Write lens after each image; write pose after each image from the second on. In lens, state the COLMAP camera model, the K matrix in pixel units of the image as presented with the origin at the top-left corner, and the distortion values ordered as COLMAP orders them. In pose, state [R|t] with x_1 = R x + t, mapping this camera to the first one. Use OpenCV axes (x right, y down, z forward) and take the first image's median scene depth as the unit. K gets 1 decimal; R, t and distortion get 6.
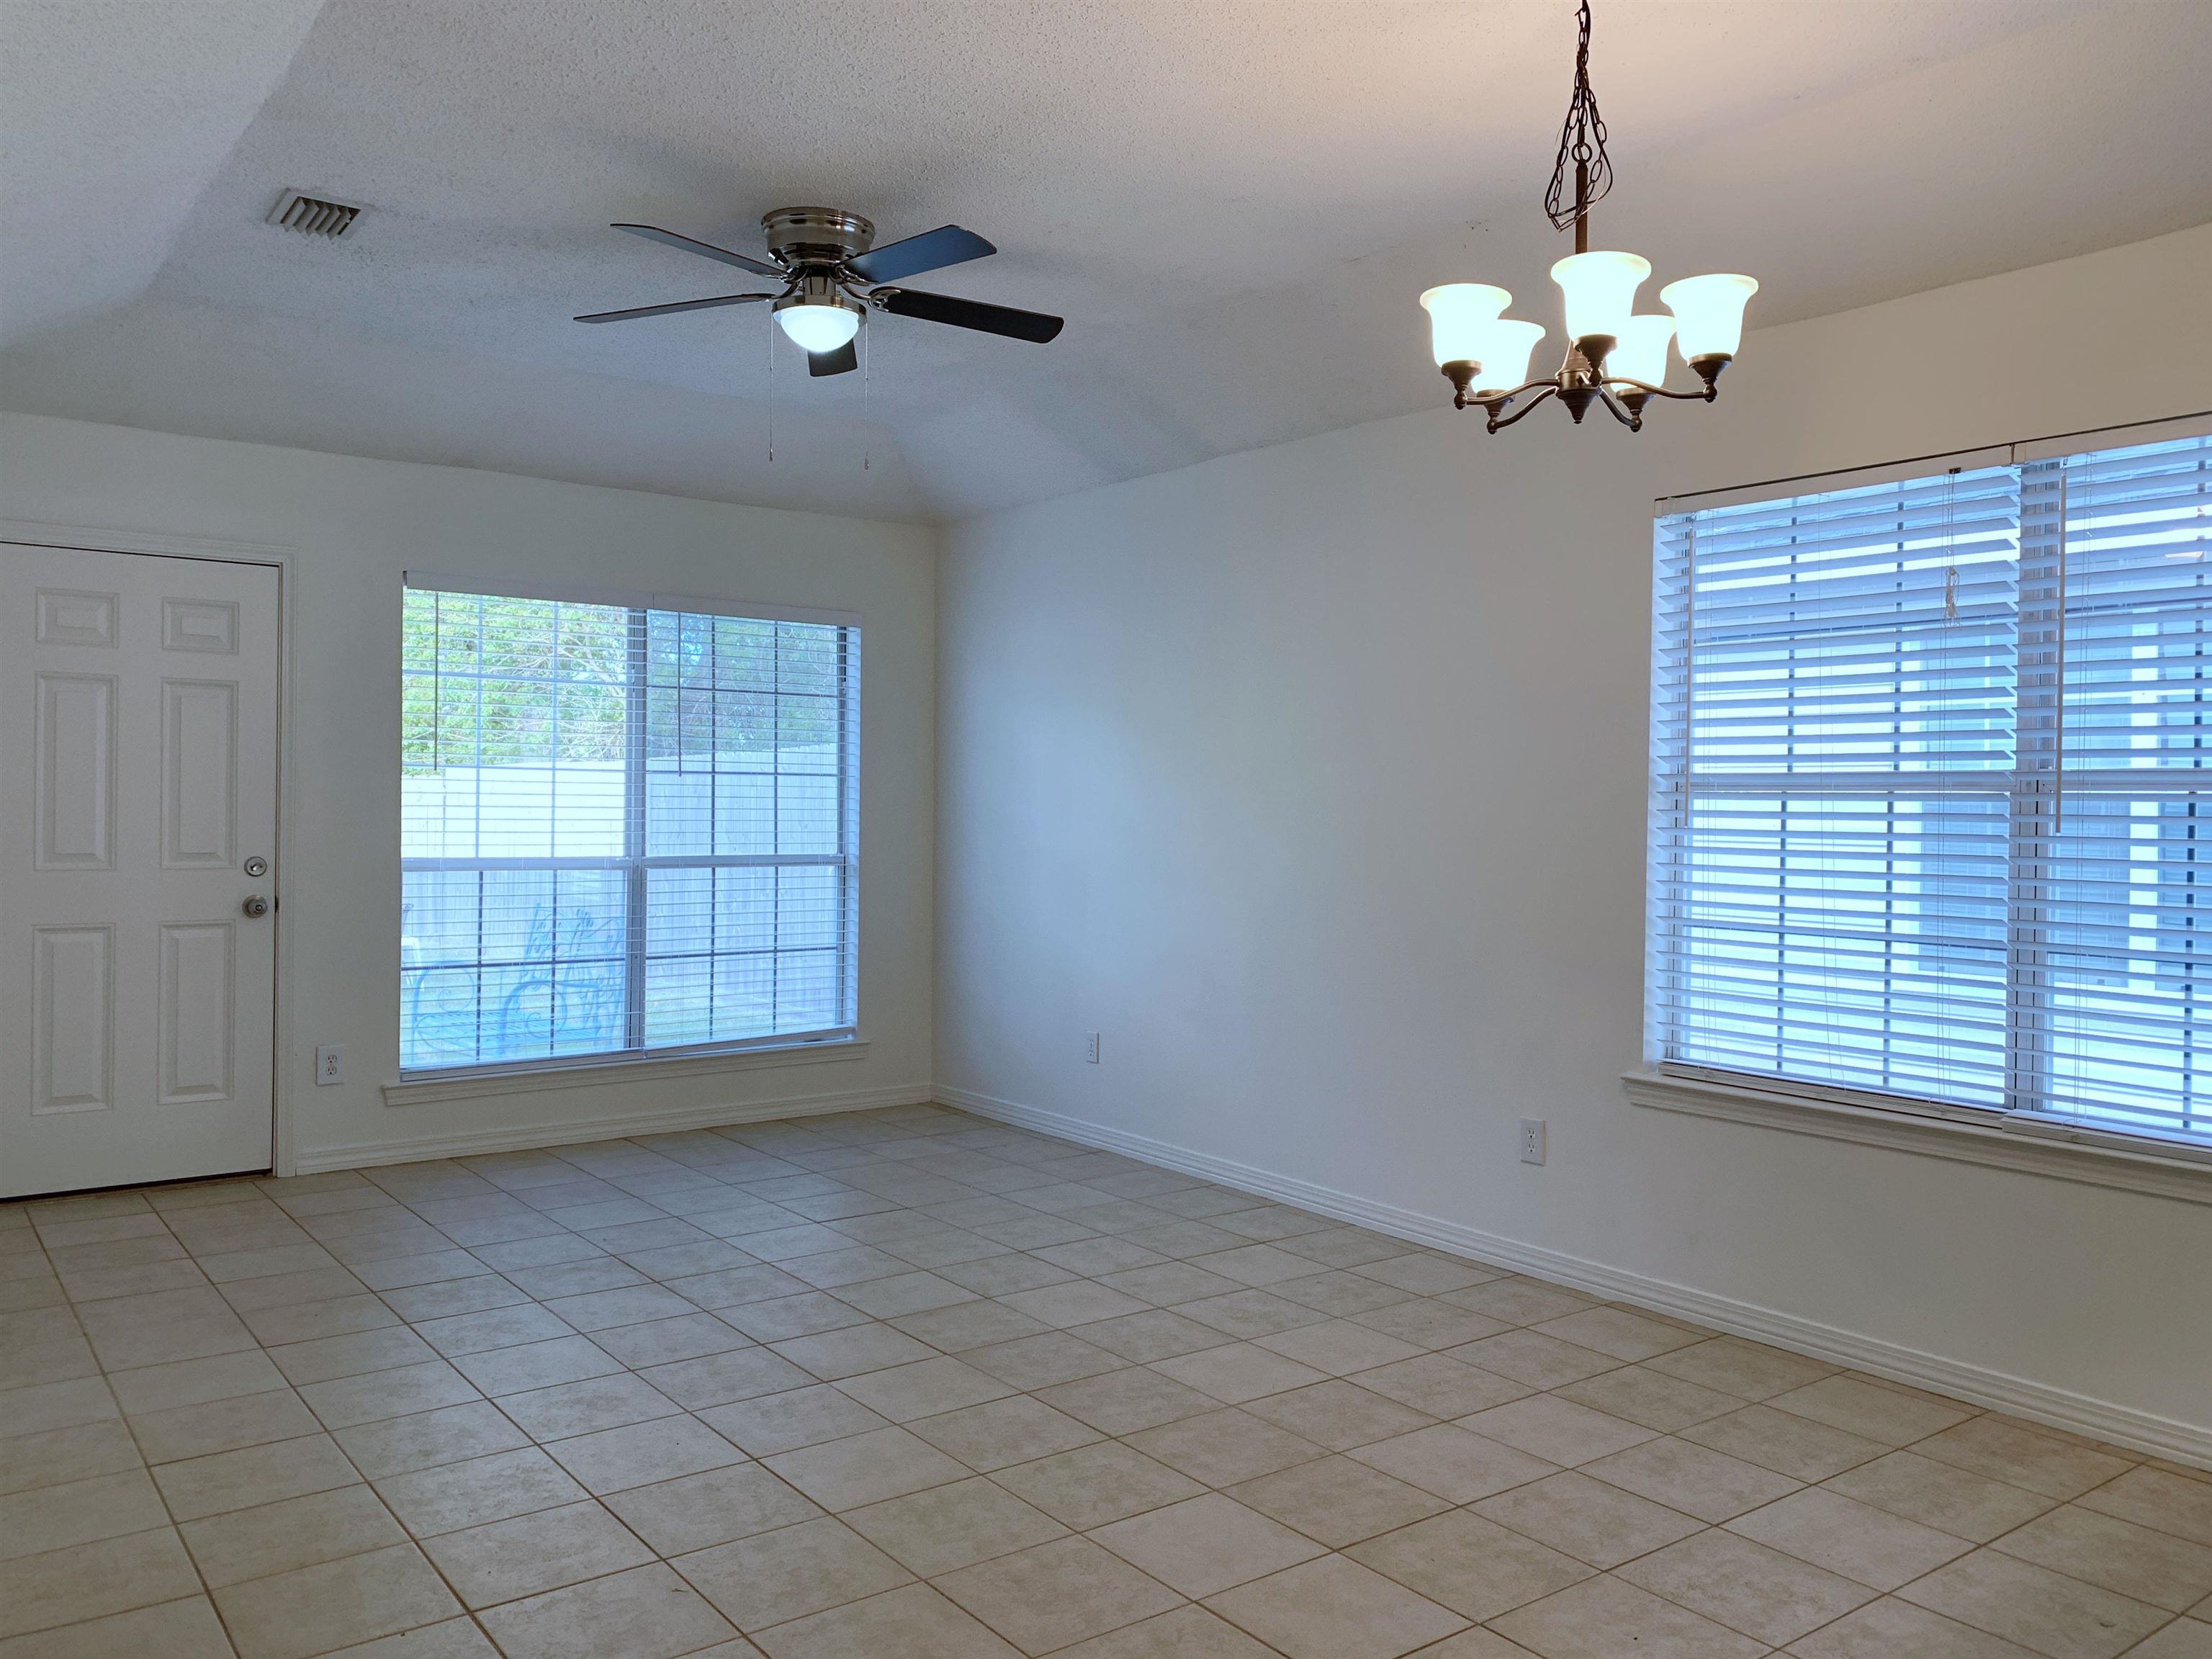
lens RADIAL K [[1689.1, 0, 1103.0], [0, 1689.1, 817.9], [0, 0, 1]] dist [0.037895, -0.046474]
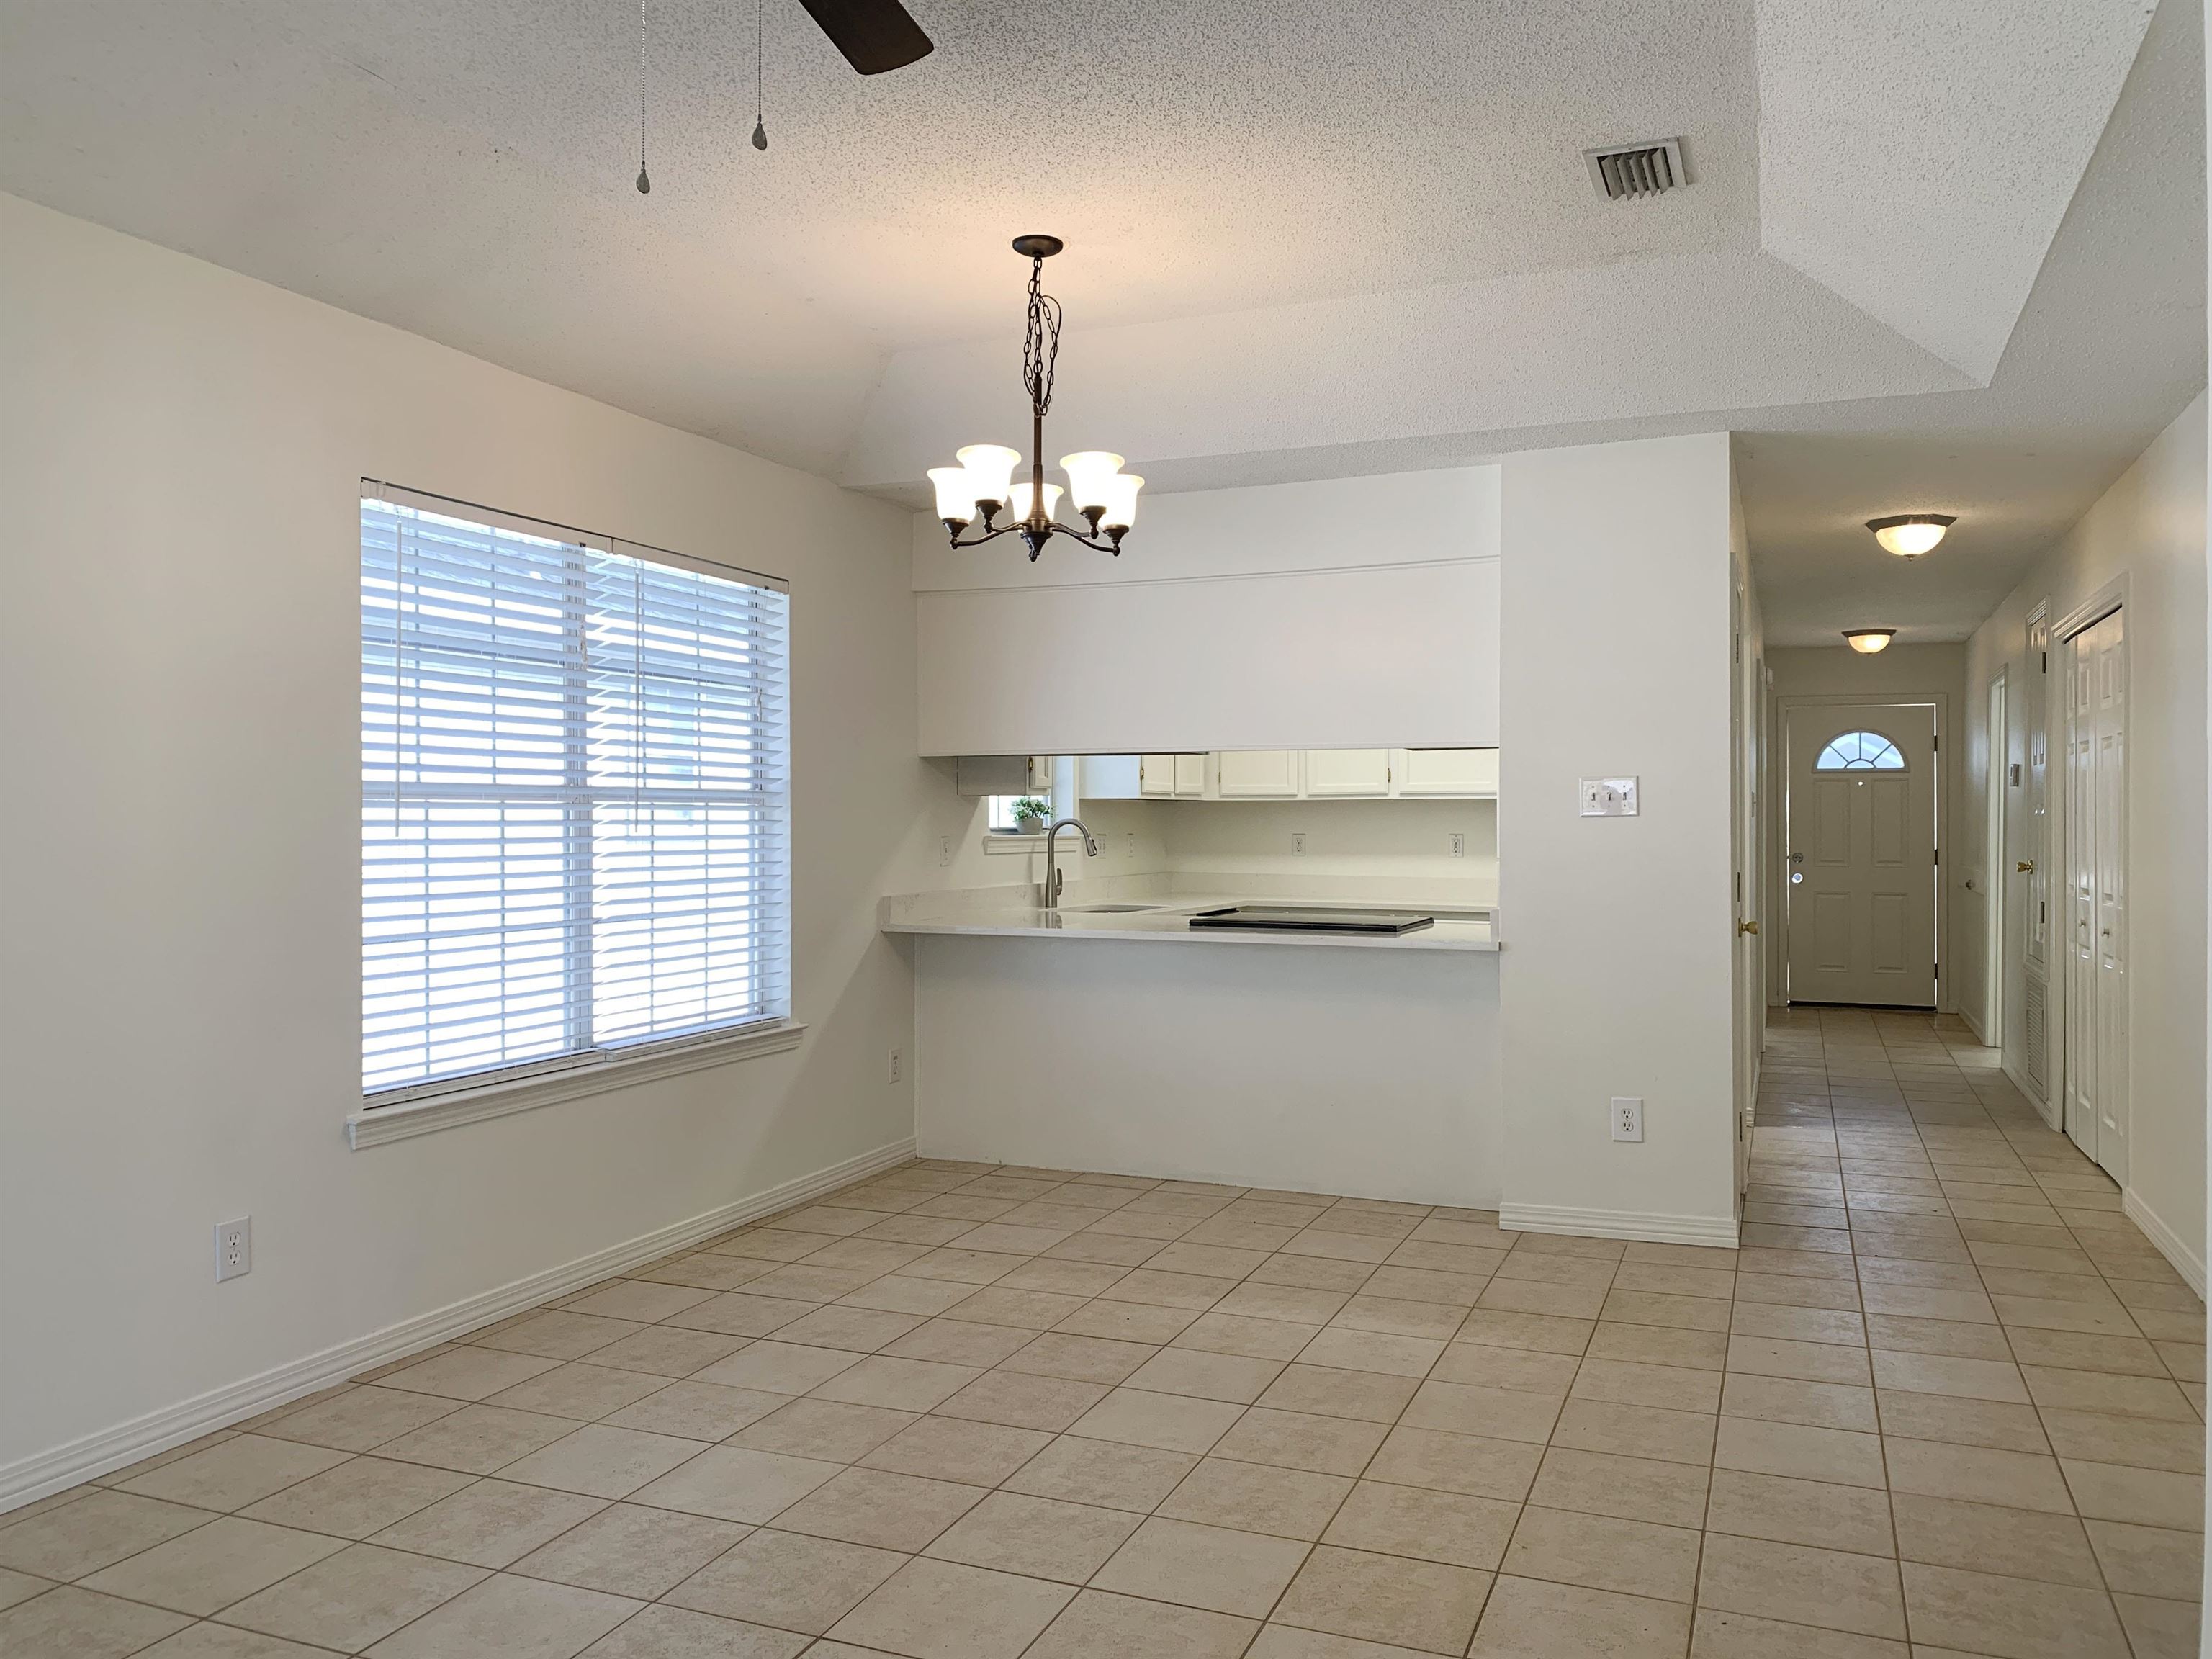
lens RADIAL K [[1689.1, 0, 1103.0], [0, 1689.1, 817.9], [0, 0, 1]] dist [0.037895, -0.046474]
pose [[-0.513438, -0.011938, 0.858044, -0.974646], [0.000463, 0.999899, 0.014188, -0.027580], [-0.858127, 0.007682, -0.513380, 1.670835]]
